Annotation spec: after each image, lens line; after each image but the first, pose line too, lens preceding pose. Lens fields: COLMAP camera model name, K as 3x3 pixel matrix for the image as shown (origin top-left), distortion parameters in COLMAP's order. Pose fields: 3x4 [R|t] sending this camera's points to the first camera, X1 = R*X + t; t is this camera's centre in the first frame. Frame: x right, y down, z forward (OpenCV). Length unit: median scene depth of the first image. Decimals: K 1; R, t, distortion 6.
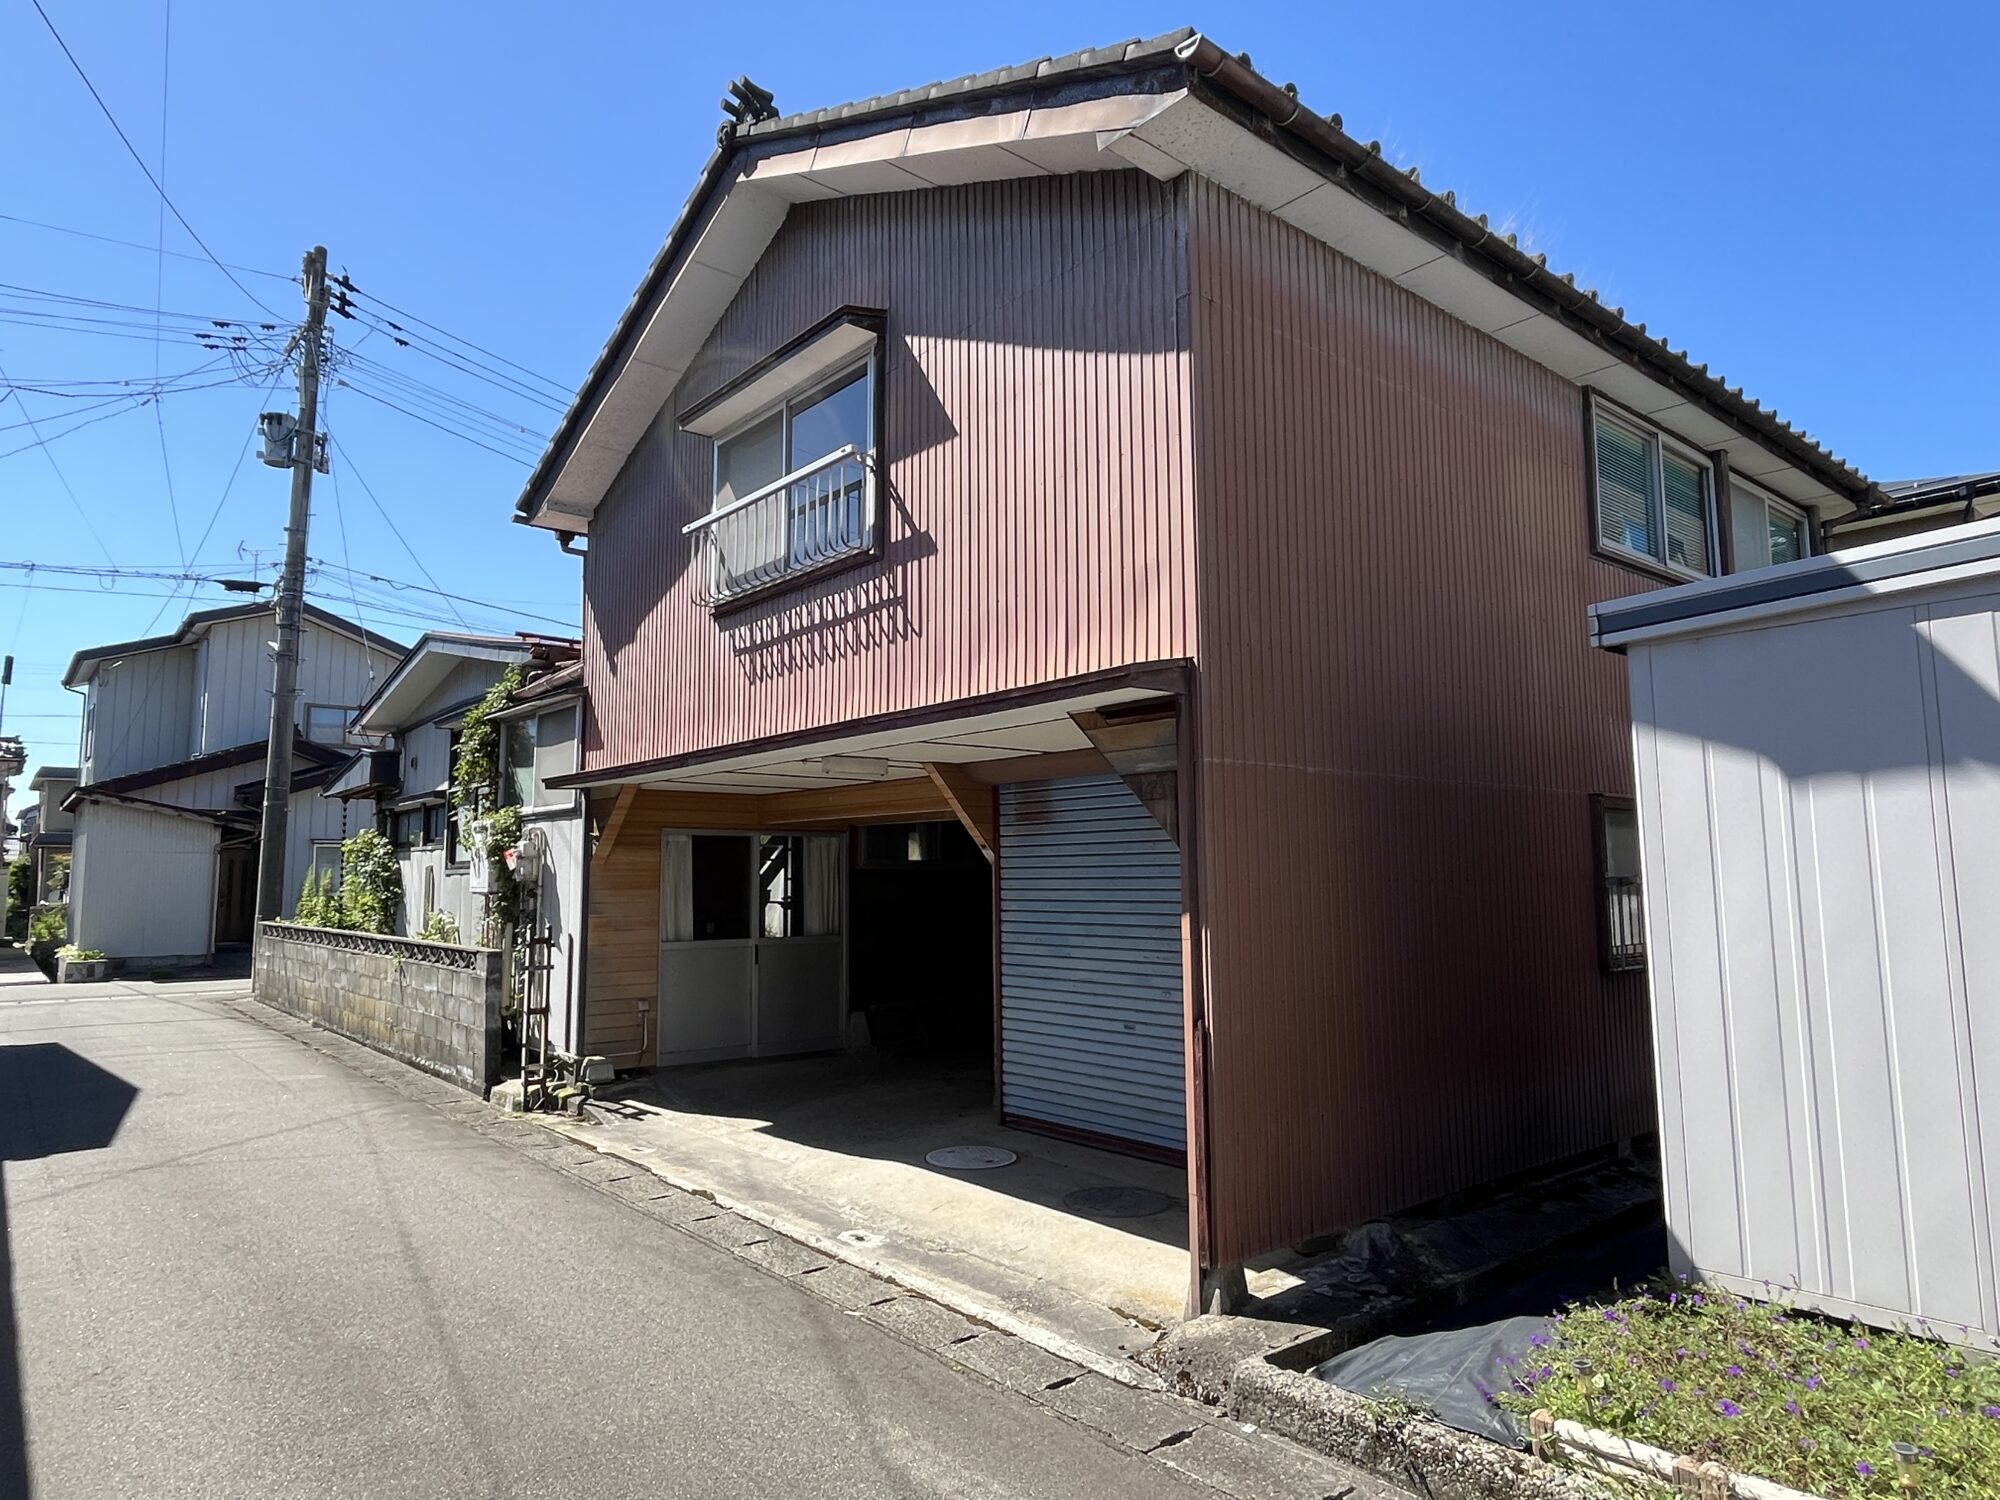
lens RADIAL K [[1186.4, 0, 1000.0], [0, 1186.4, 750.0], [0, 0, 1]] dist [-0.002949, -0.000862]
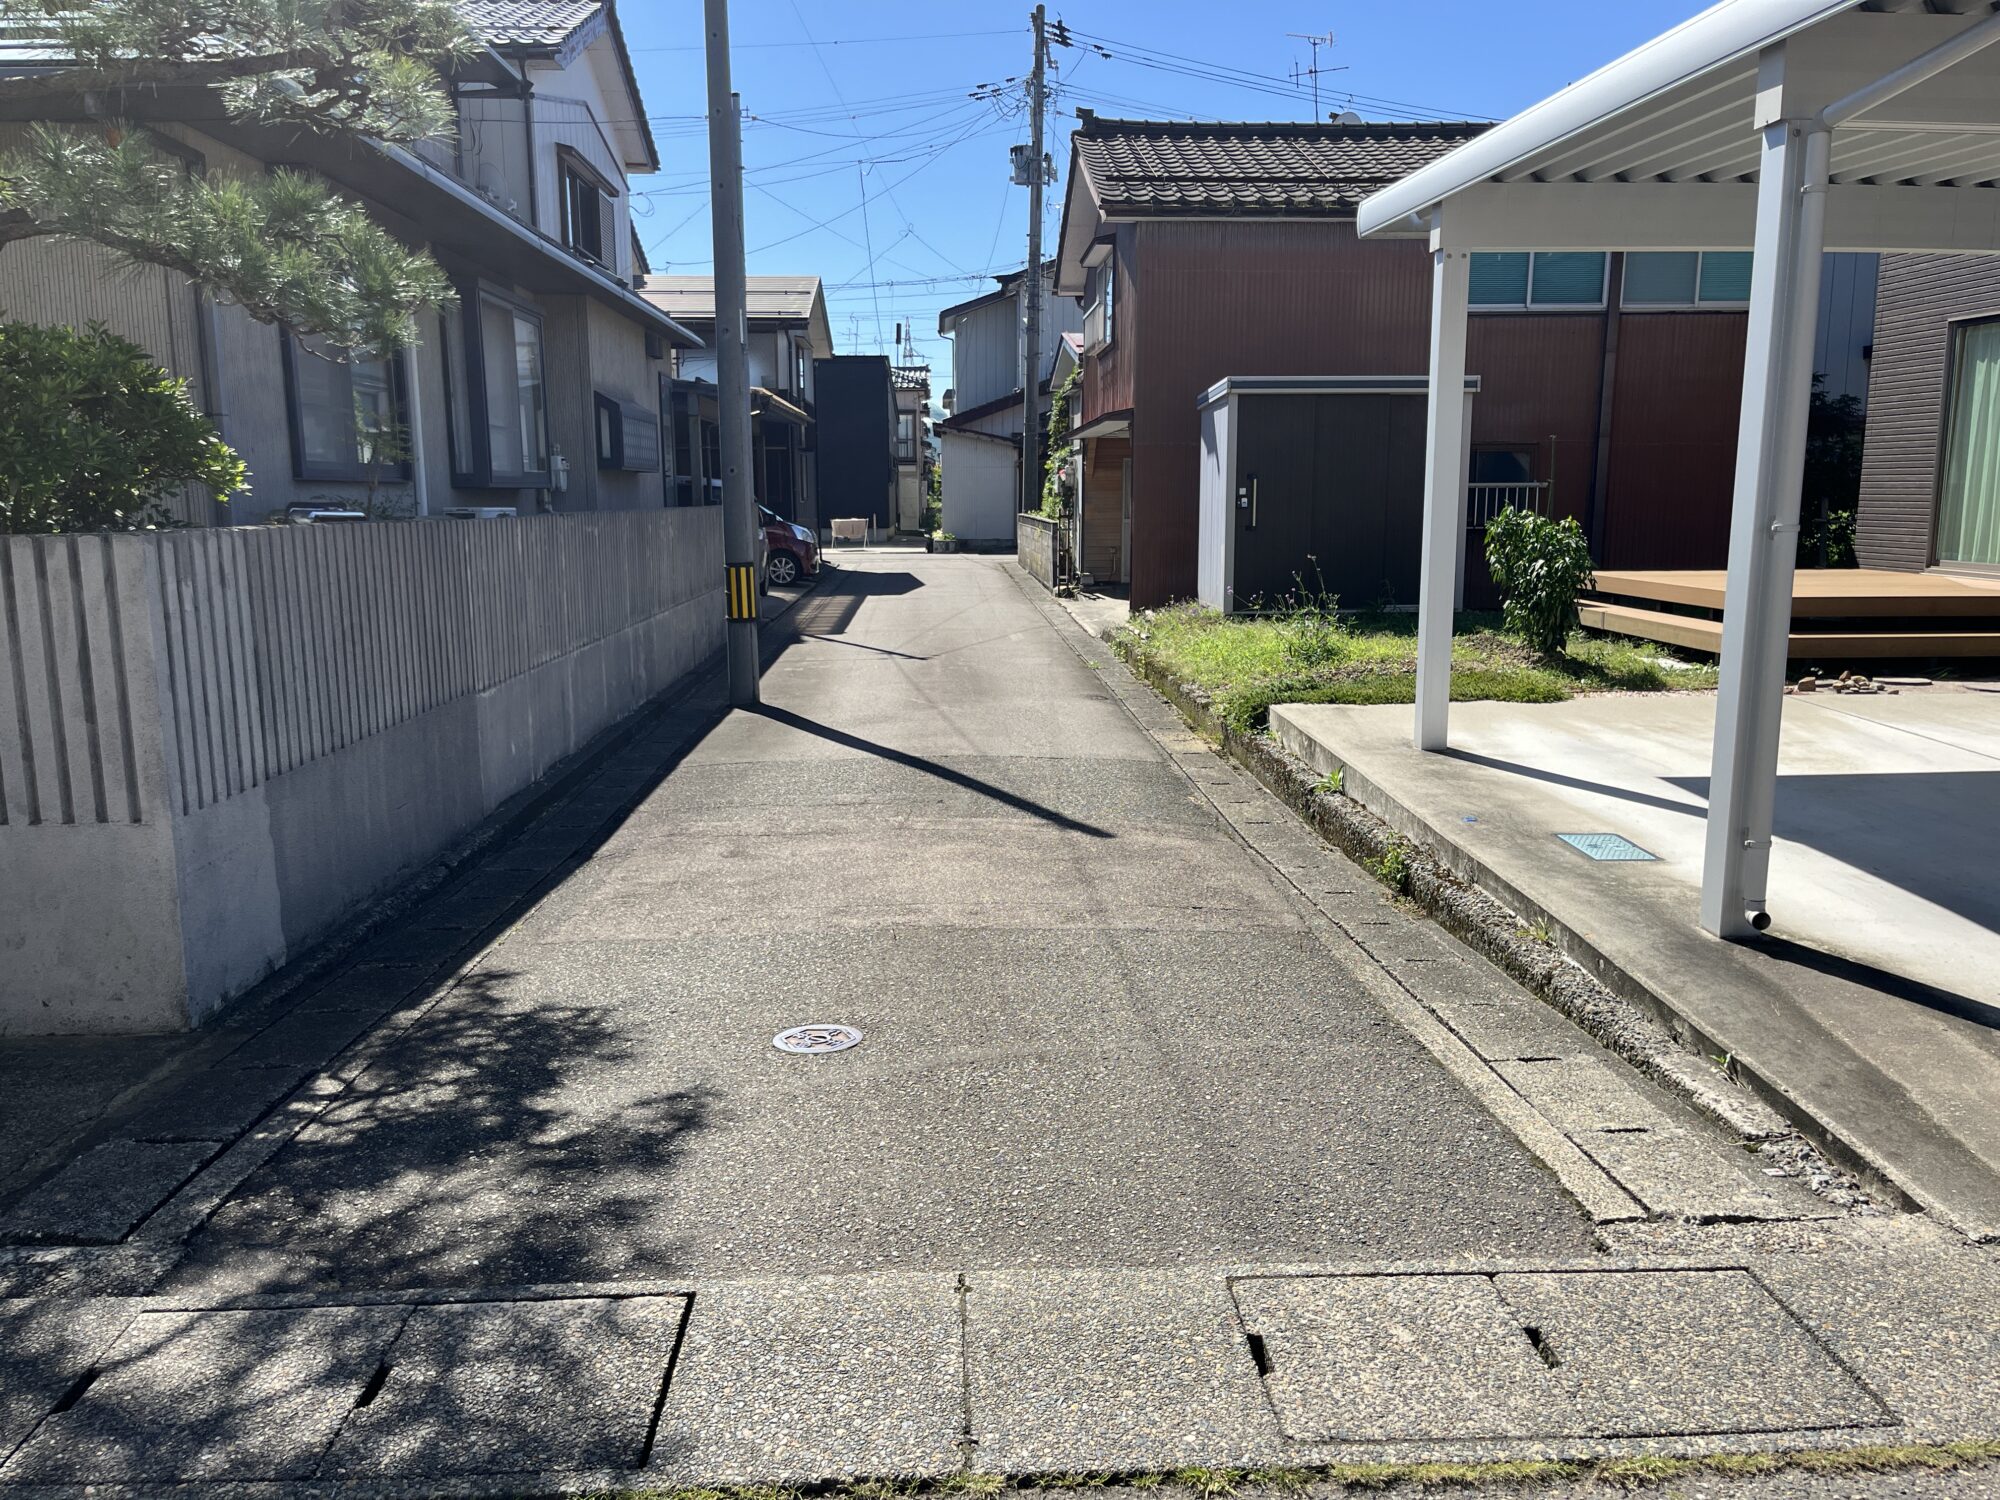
lens RADIAL K [[1492.7, 0, 1000.0], [0, 1492.7, 750.0], [0, 0, 1]] dist [-0.000096, 0.000387]
pose [[0.786933, 0.112270, -0.606739, 0.495546], [0.060368, 0.964582, 0.256782, -0.051131], [0.614078, -0.238698, 0.752284, -0.480611]]
